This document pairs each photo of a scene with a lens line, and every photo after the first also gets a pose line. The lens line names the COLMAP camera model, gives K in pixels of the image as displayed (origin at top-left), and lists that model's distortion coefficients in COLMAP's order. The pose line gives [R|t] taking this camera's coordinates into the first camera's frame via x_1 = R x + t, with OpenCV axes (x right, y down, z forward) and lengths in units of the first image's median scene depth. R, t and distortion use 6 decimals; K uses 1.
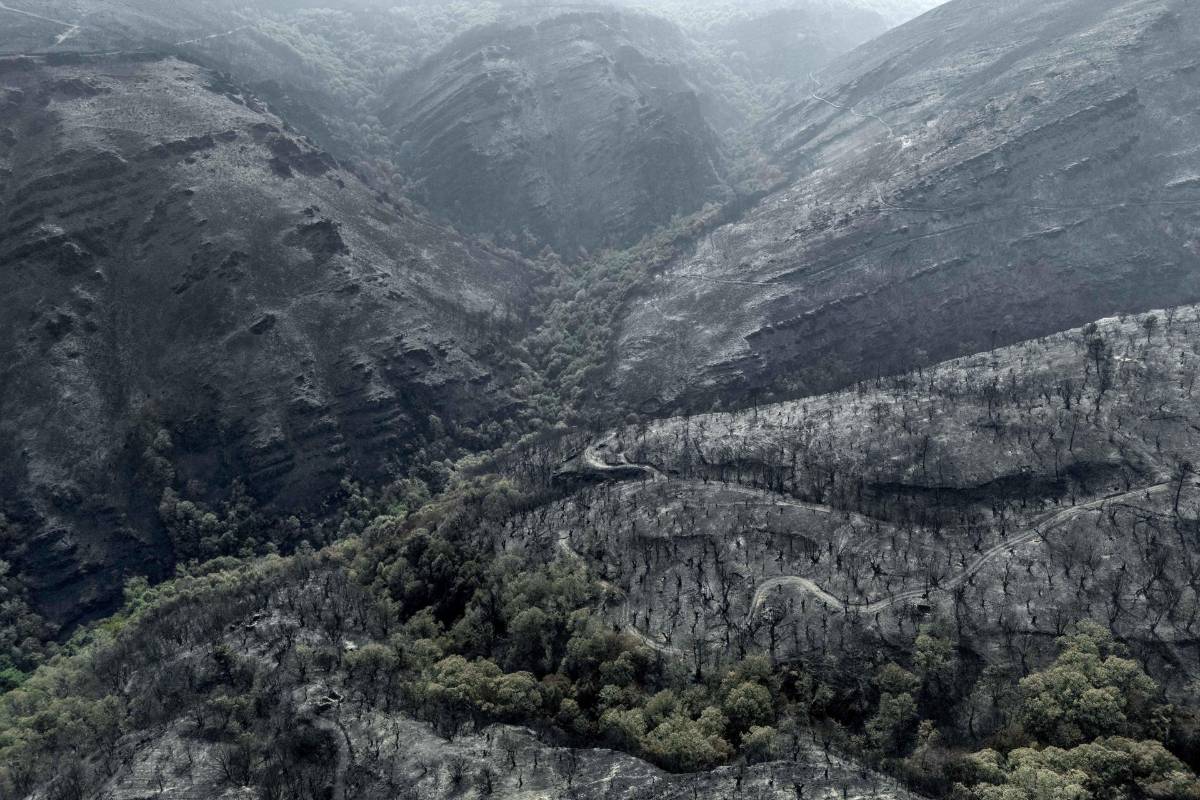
lens RADIAL K [[903.8, 0, 600.0], [0, 903.8, 400.0], [0, 0, 1]] dist [0.066138, -0.114703]
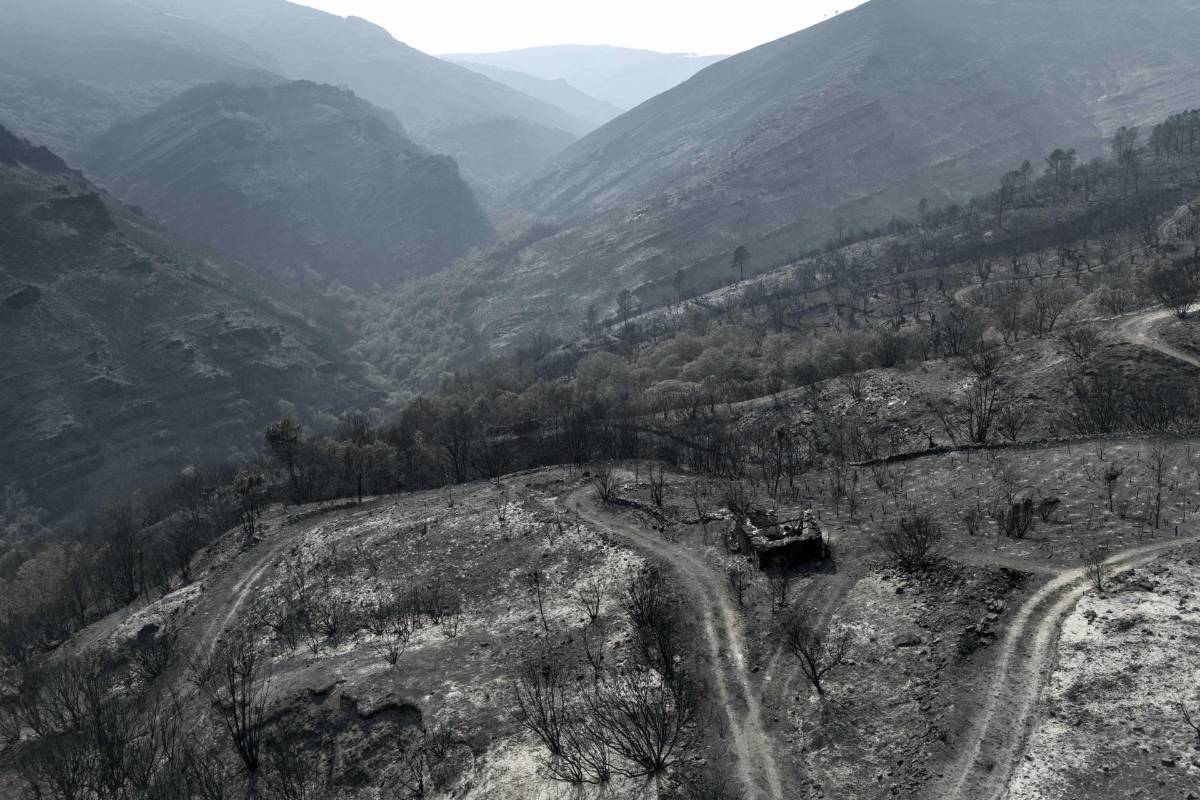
lens RADIAL K [[917.5, 0, 600.0], [0, 917.5, 400.0], [0, 0, 1]] dist [0.003115, 0.000050]
pose [[0.913215, -0.077435, 0.400054, -0.242404], [0.175677, 0.960667, -0.215075, 0.223275], [-0.367664, 0.266690, 0.890898, 0.201303]]
